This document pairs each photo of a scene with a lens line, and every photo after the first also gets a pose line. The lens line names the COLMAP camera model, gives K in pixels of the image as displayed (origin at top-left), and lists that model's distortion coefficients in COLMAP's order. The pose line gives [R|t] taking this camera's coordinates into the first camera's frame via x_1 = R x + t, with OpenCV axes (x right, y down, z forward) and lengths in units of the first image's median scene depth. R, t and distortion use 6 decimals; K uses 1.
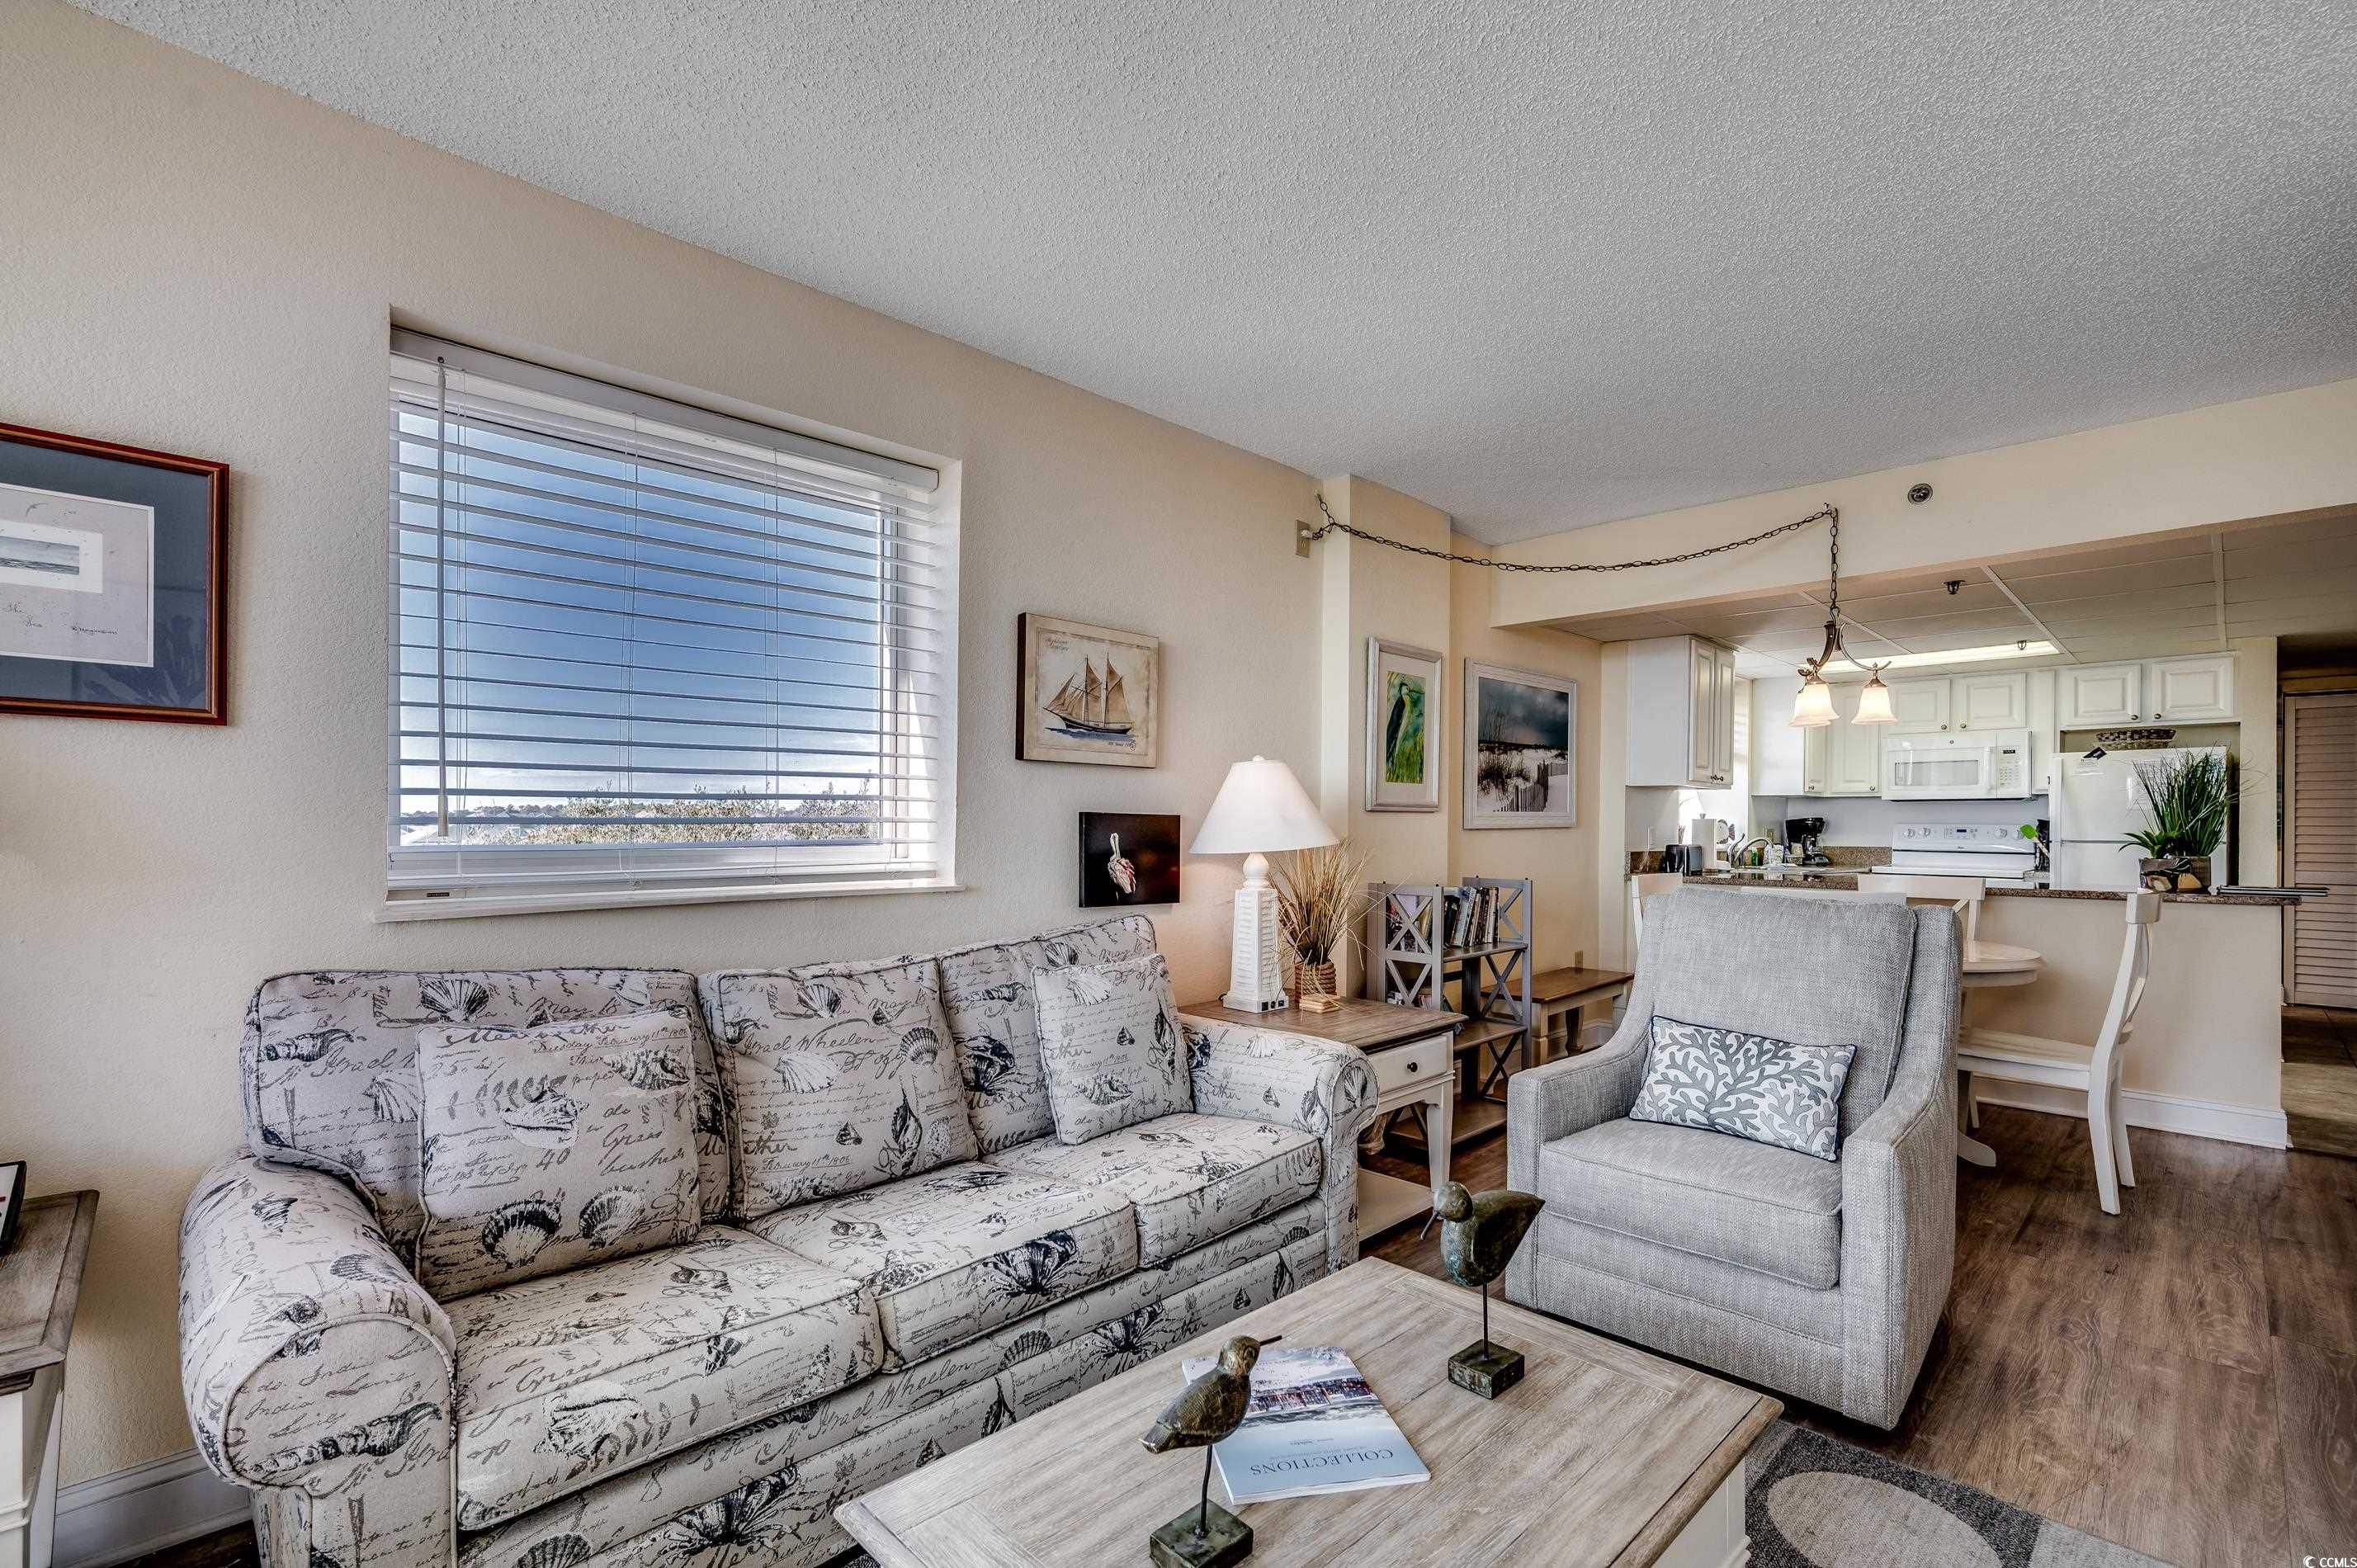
lens RADIAL K [[1057.4, 0, 1182.9], [0, 1057.4, 824.1], [0, 0, 1]] dist [0.002152, -0.000009]
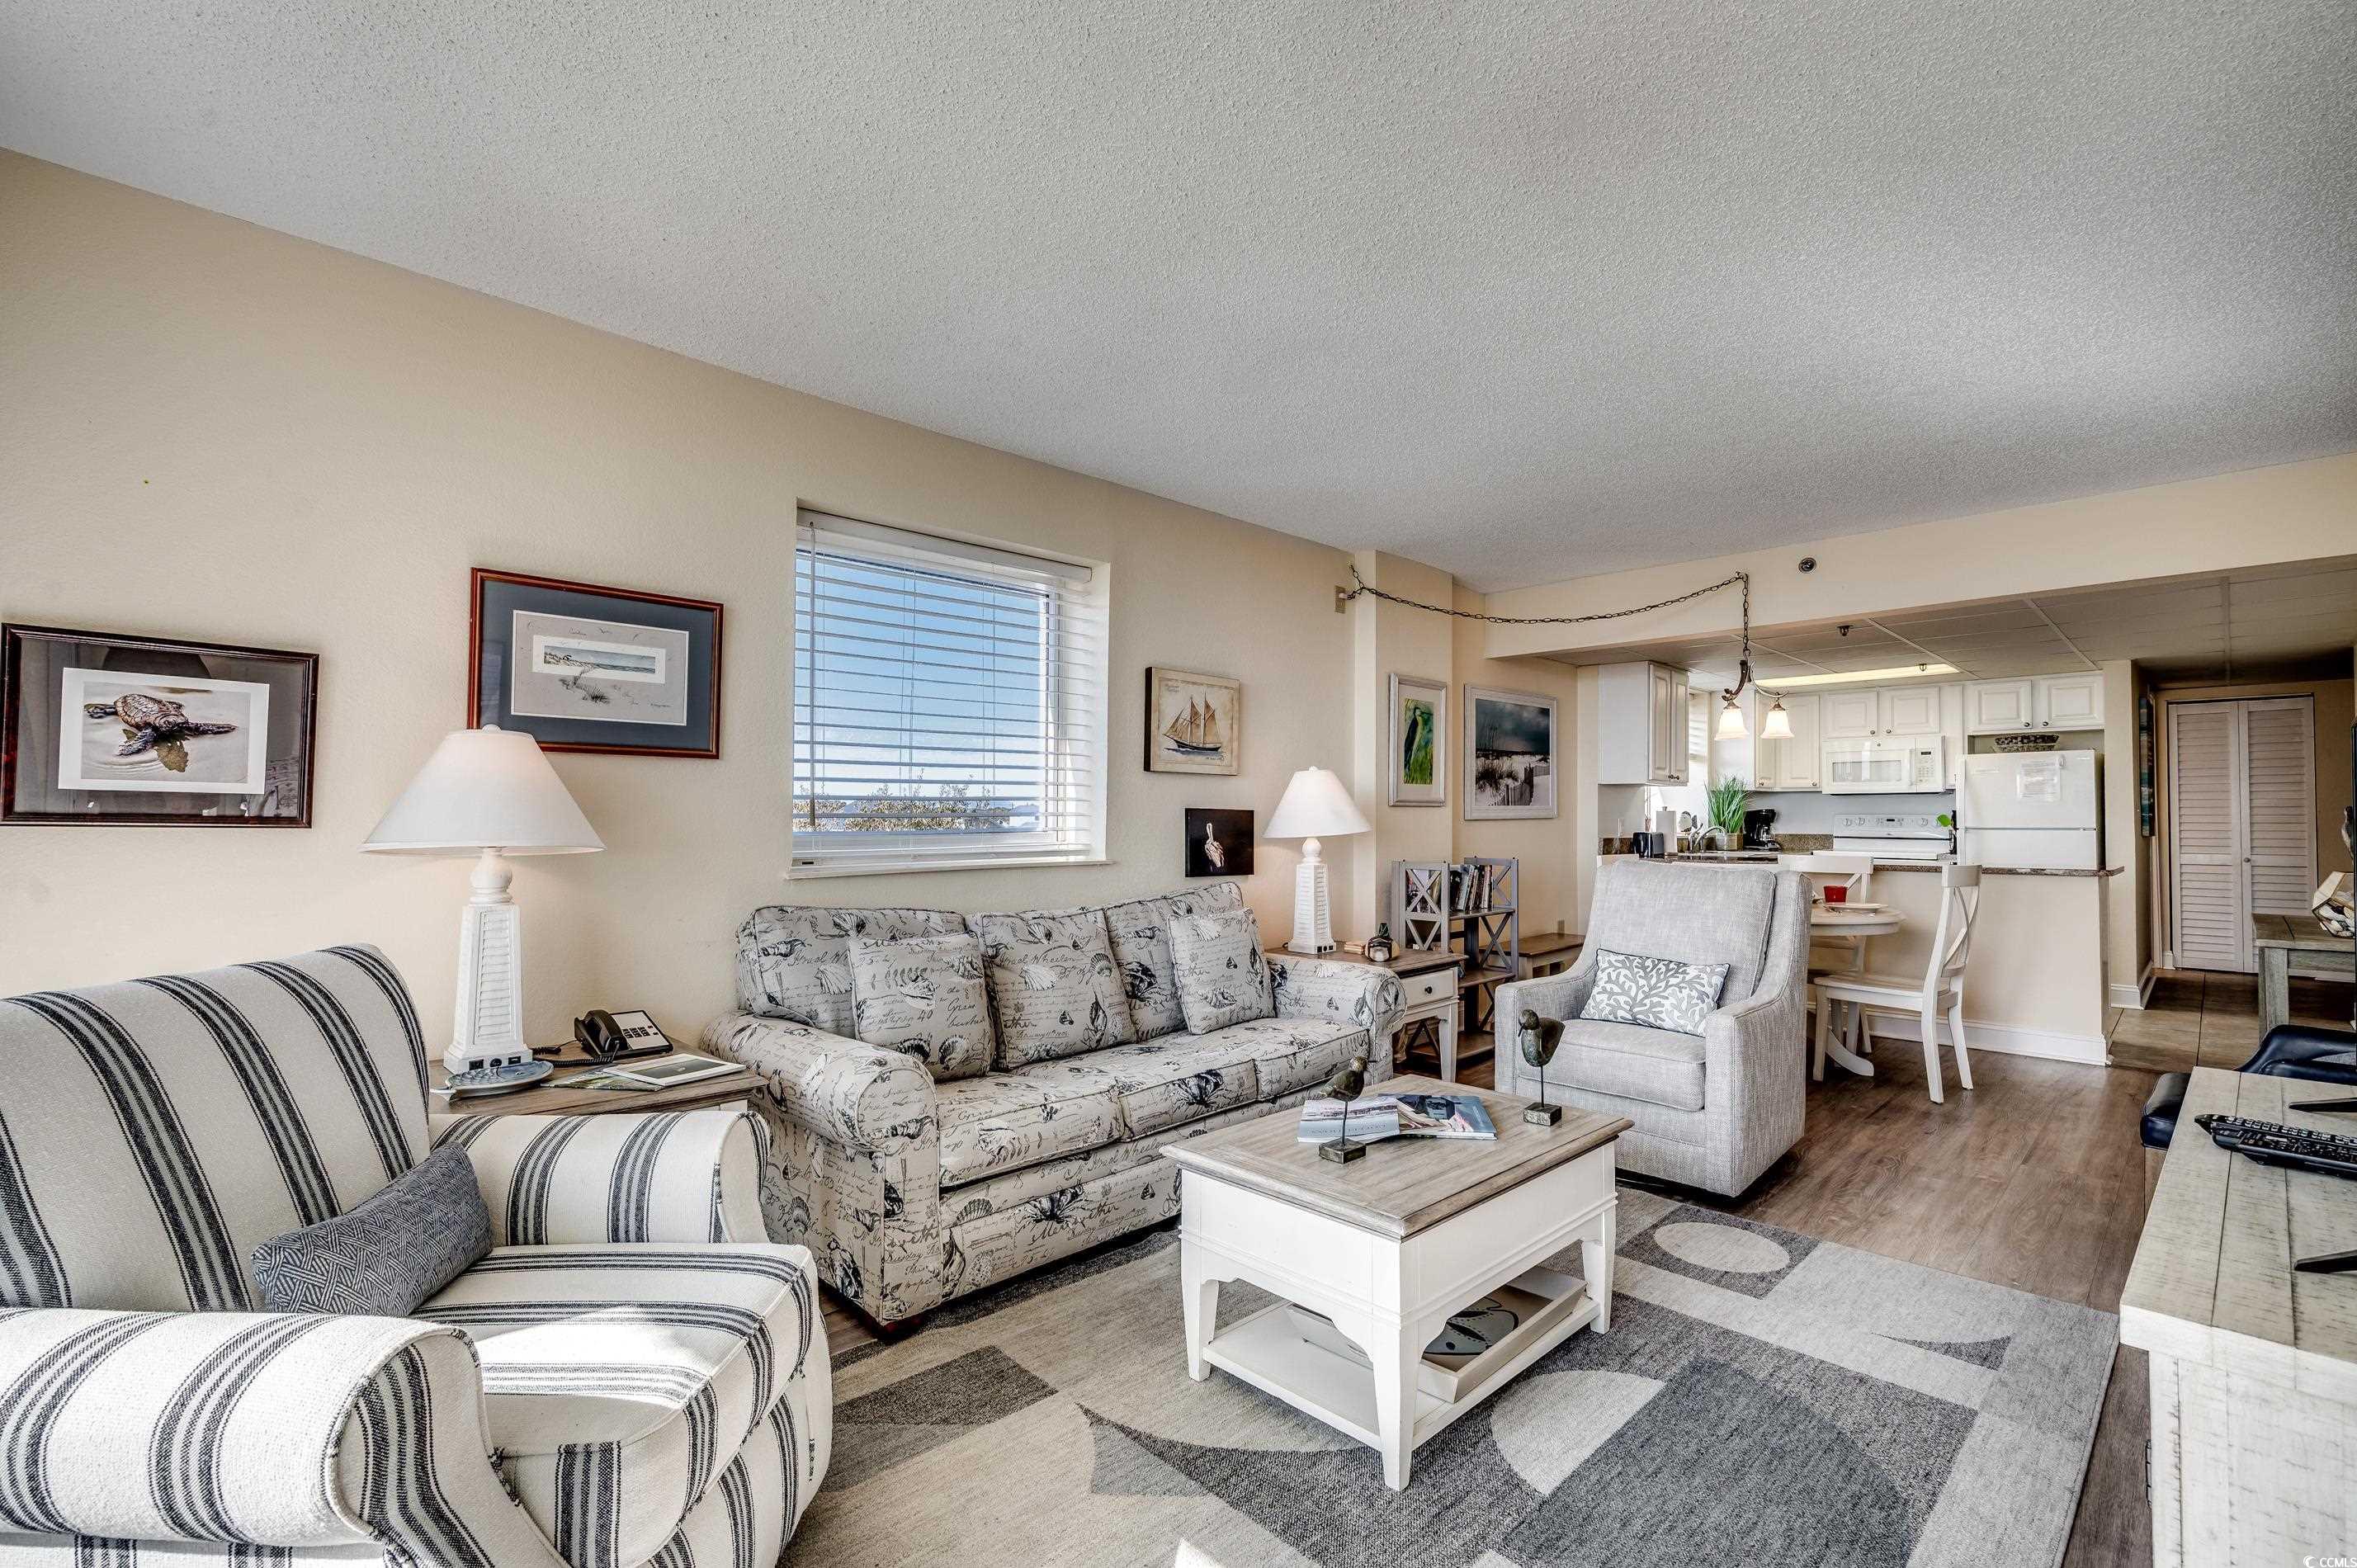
lens RADIAL K [[1046.4, 0, 1179.3], [0, 1046.4, 795.4], [0, 0, 1]] dist [0.002114, 0.000236]
pose [[0.999962, -0.003376, -0.008068, -0.102036], [0.003212, 0.999789, -0.020275, -0.000088], [0.008135, 0.020249, 0.999762, -0.397040]]
